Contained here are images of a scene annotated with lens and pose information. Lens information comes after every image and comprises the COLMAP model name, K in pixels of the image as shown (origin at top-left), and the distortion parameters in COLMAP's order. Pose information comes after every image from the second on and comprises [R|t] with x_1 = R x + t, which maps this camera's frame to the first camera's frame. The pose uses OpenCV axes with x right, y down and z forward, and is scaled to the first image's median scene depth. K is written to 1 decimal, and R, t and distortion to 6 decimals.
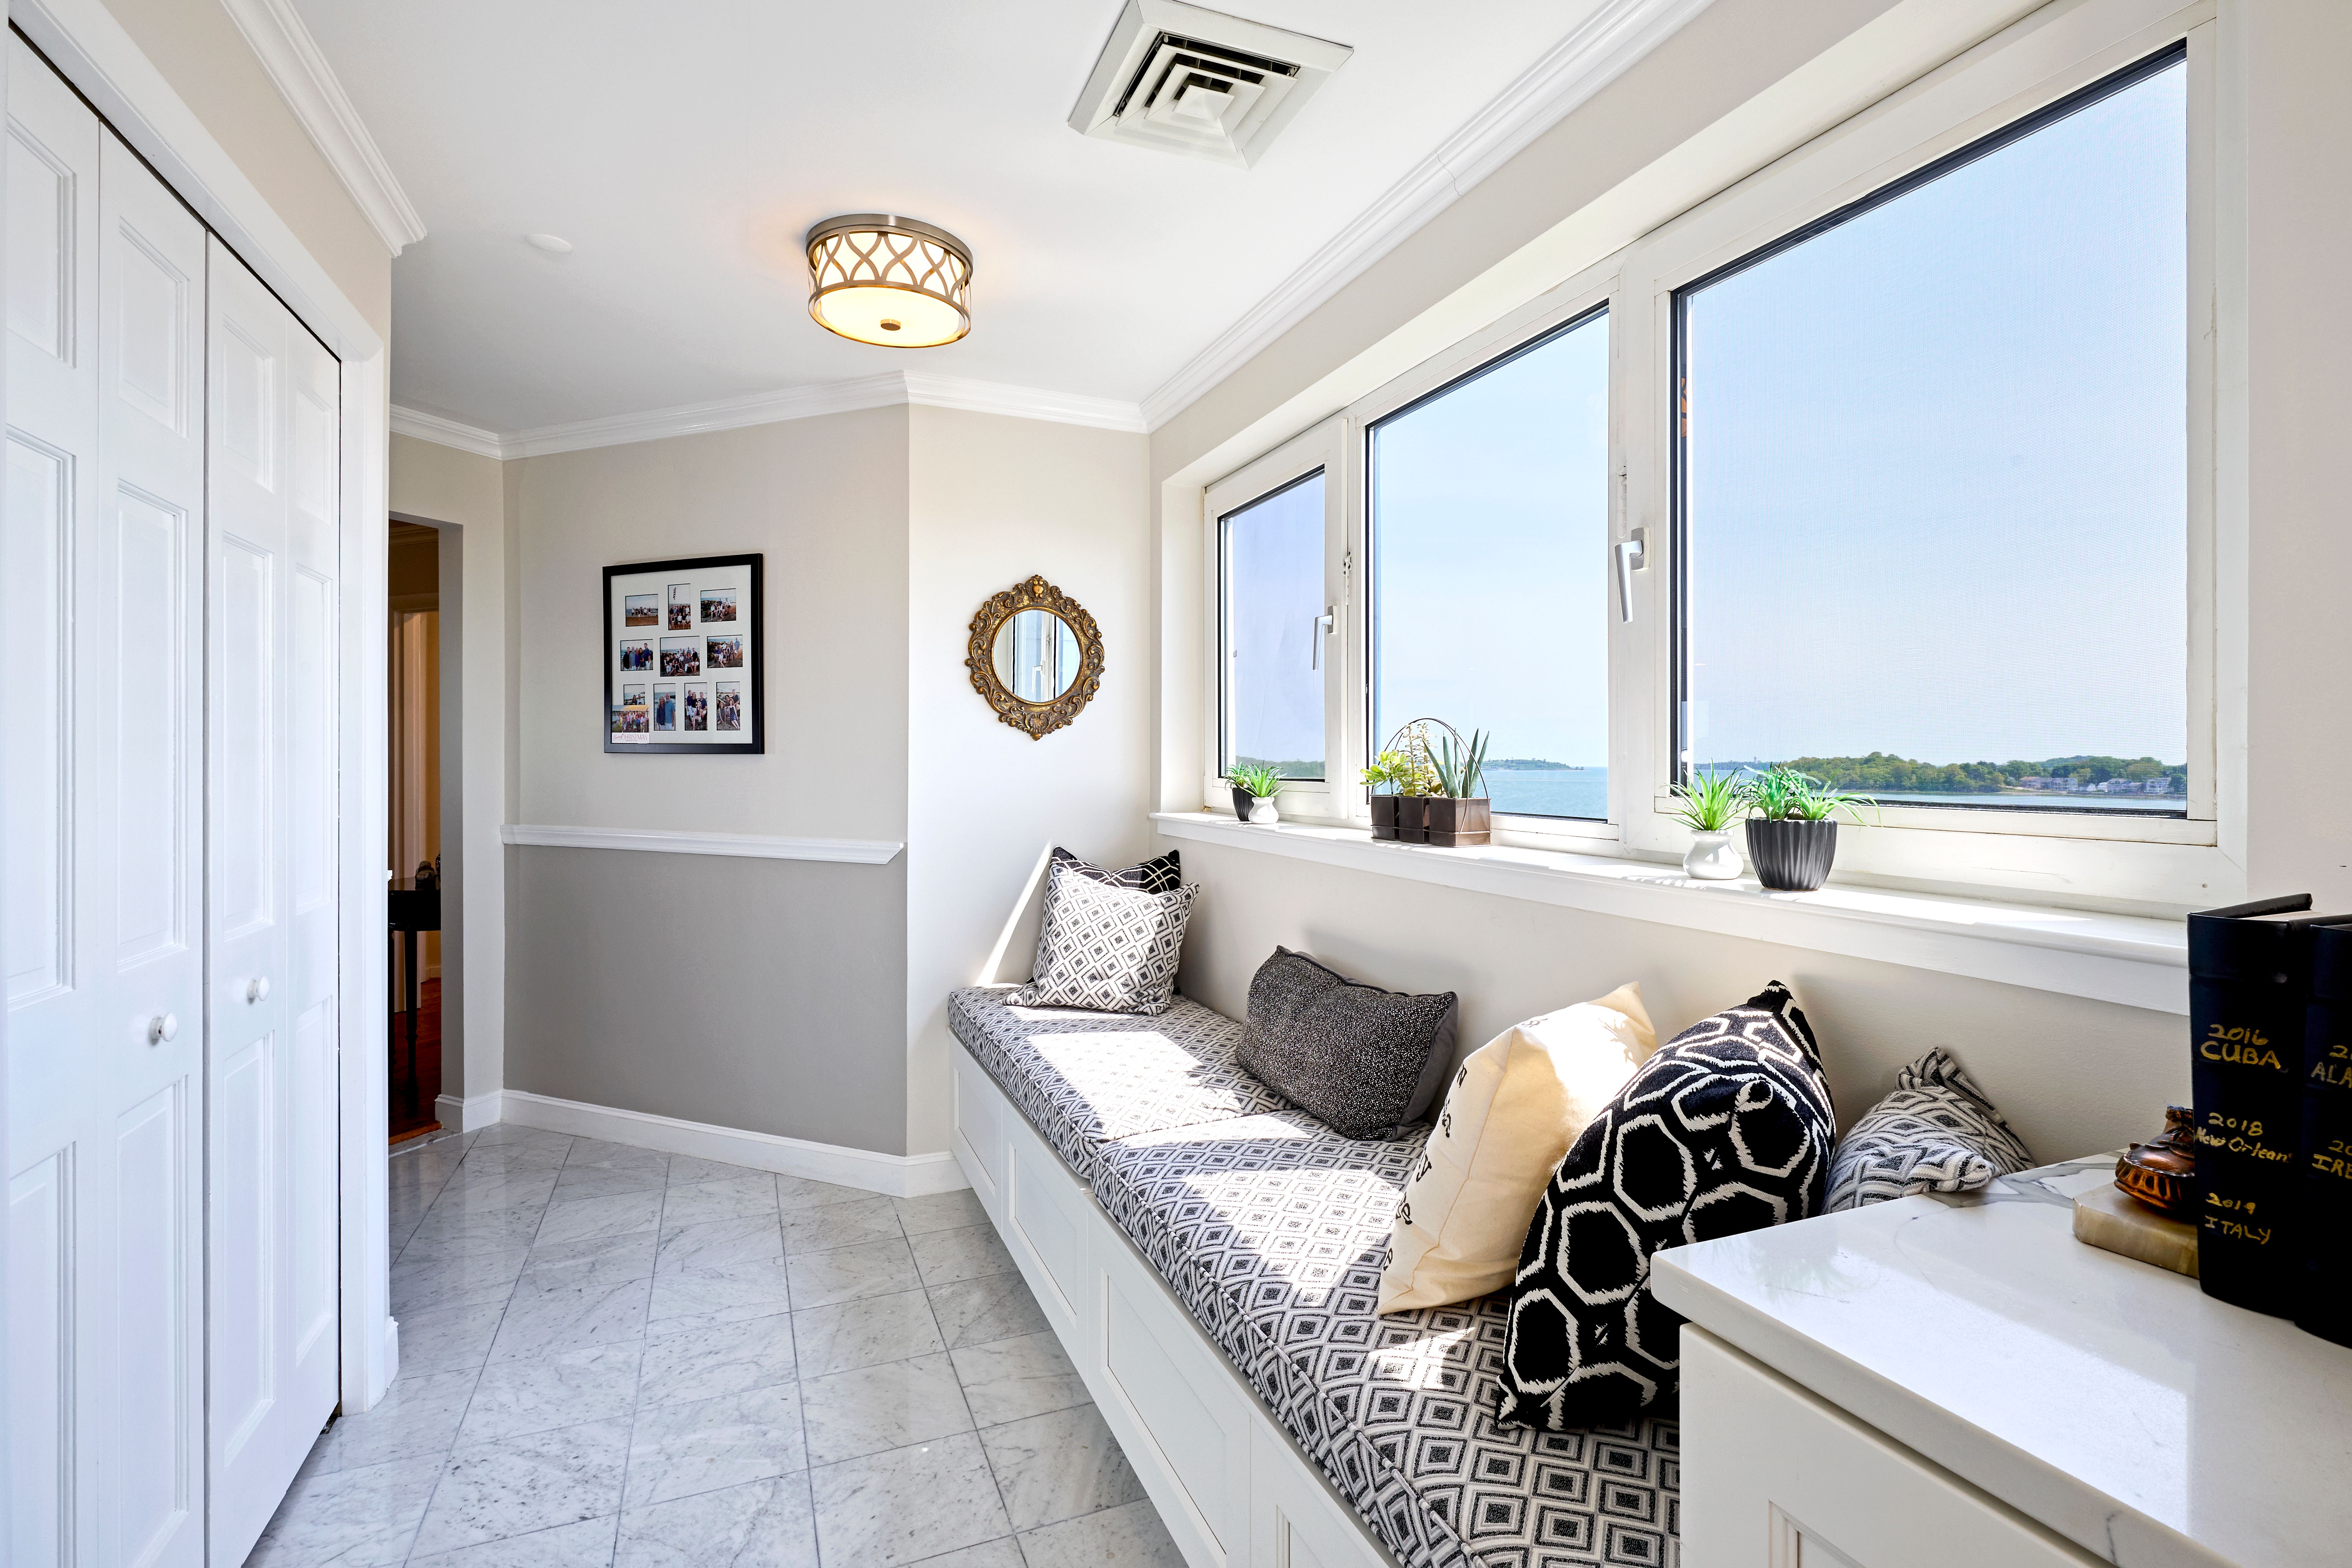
lens RADIAL K [[1120.6, 0, 1270.3], [0, 1120.6, 740.7], [0, 0, 1]] dist [-0.002304, -0.001418]
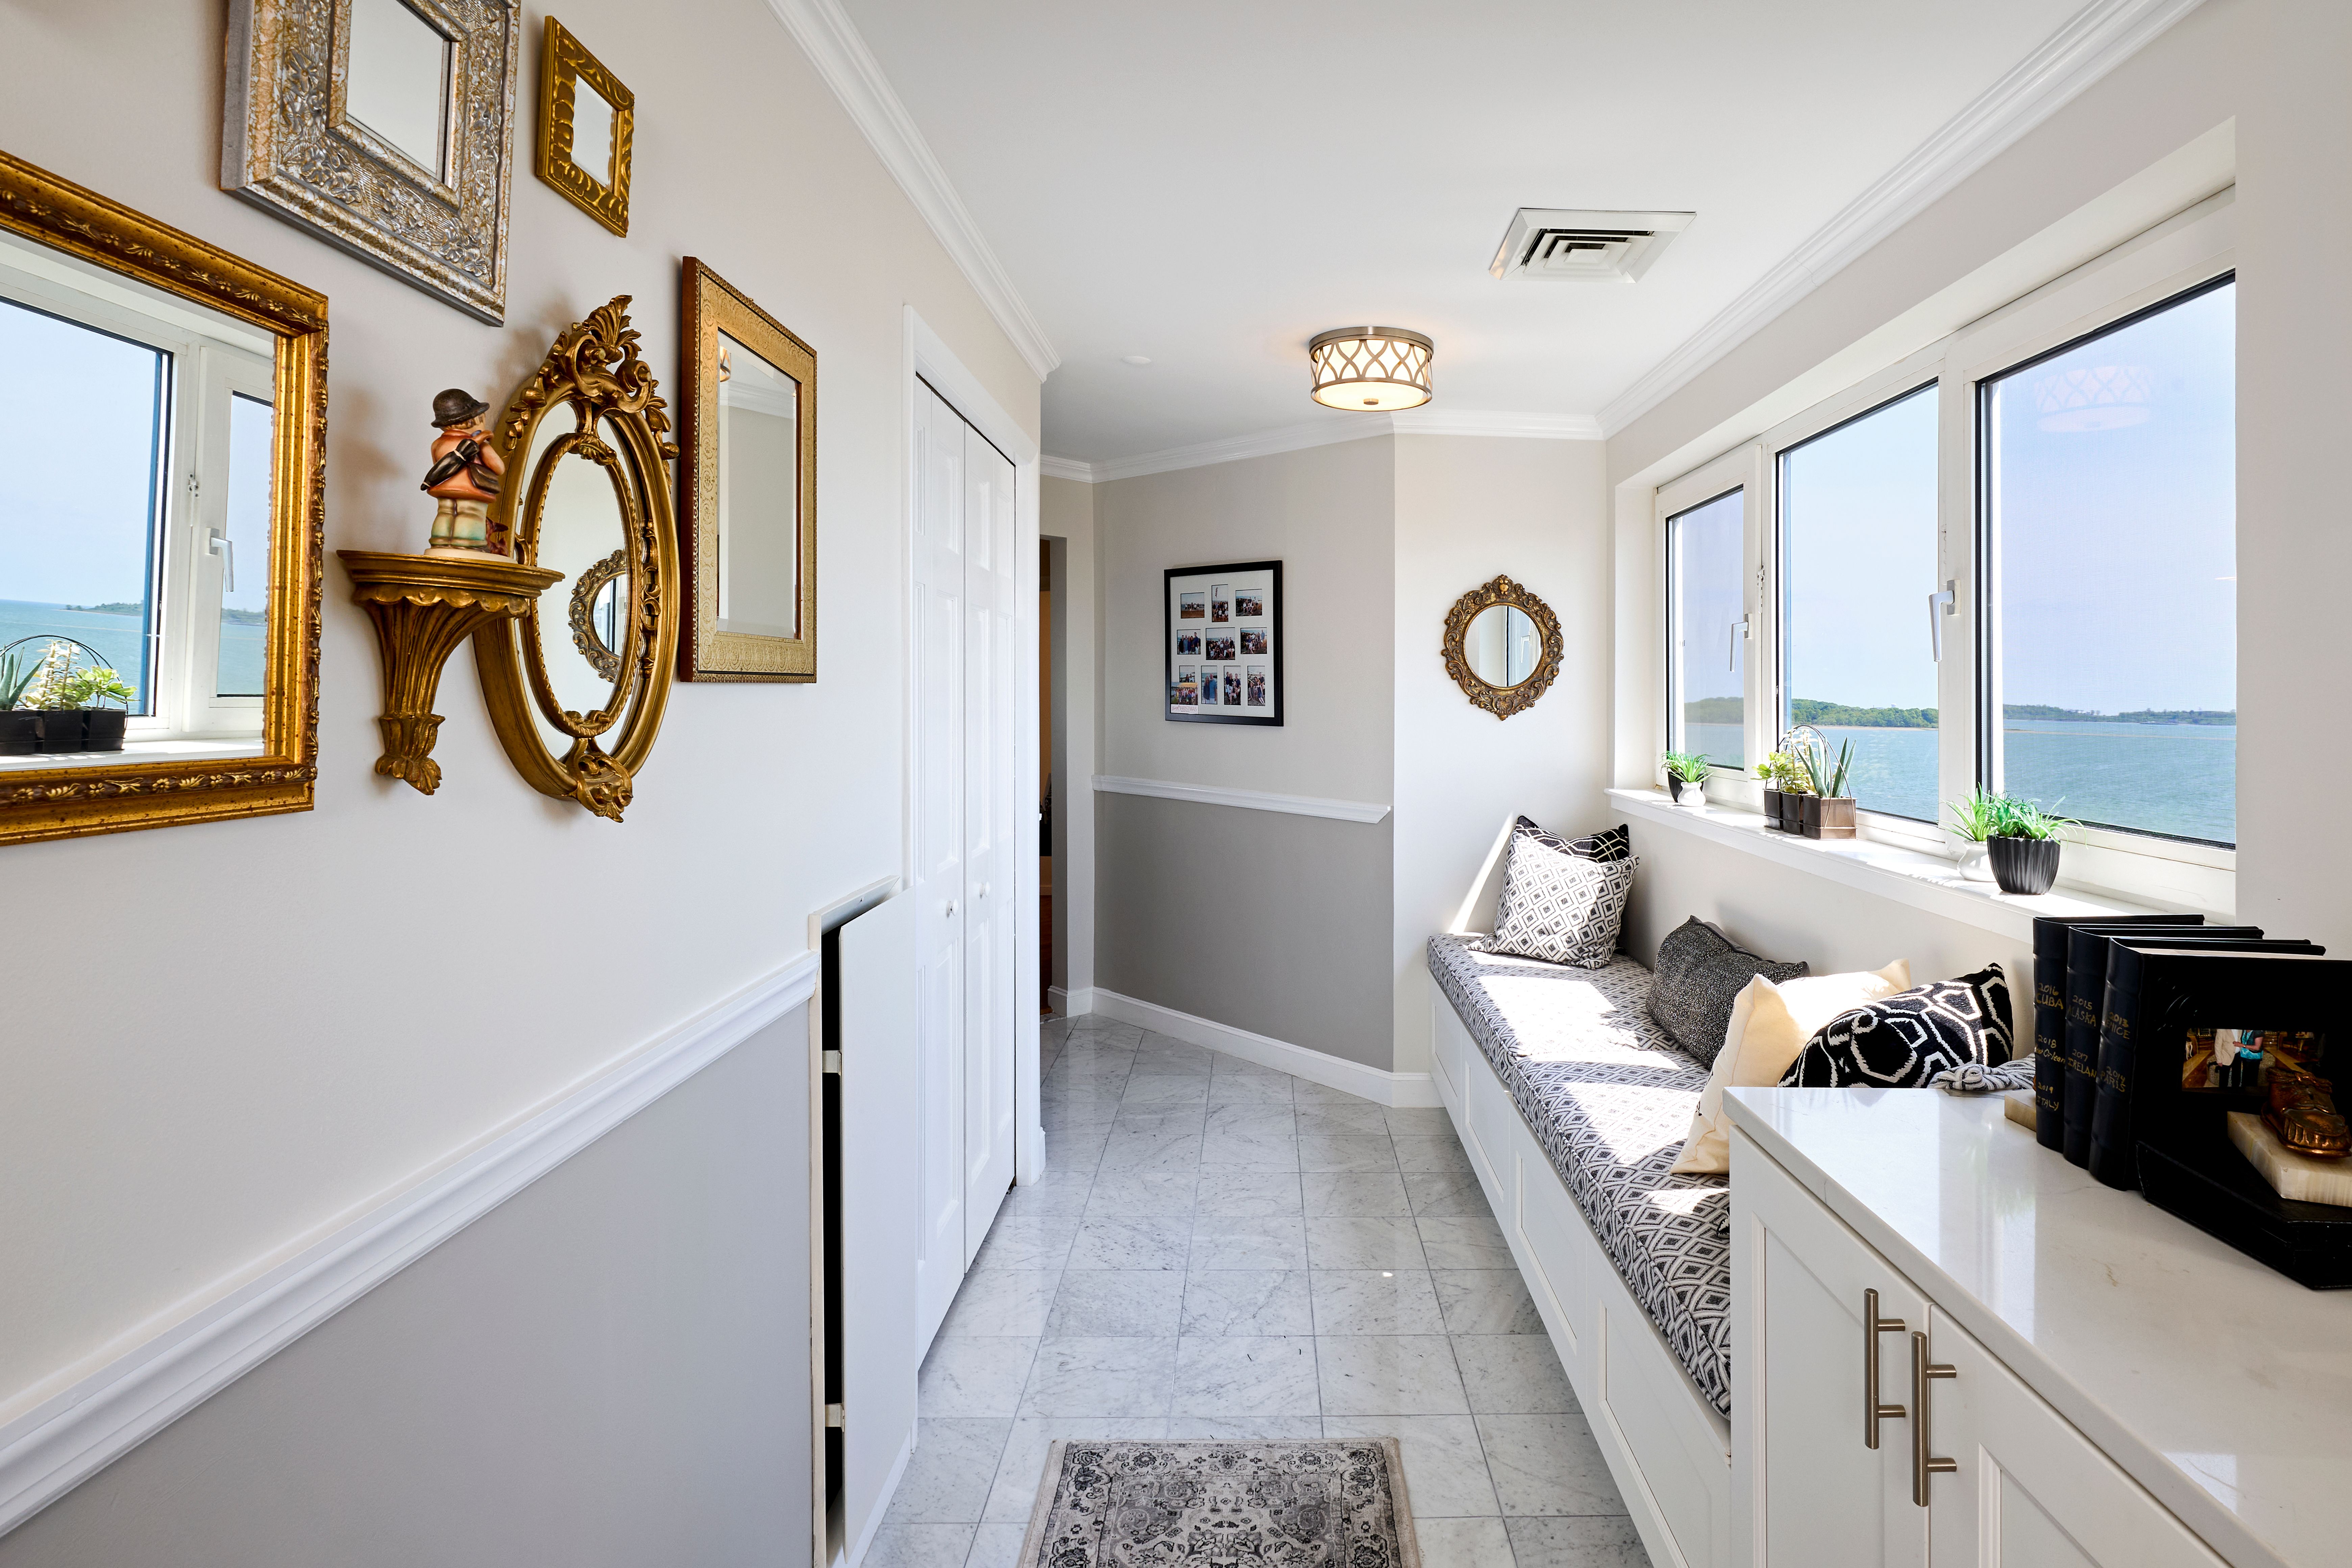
lens RADIAL K [[1120.6, 0, 1270.3], [0, 1120.6, 740.7], [0, 0, 1]] dist [-0.002304, -0.001418]
pose [[0.905196, 0.015016, -0.424729, 0.077715], [0.000101, 0.999368, 0.035547, -0.026793], [0.424994, -0.032220, 0.904622, -0.157376]]
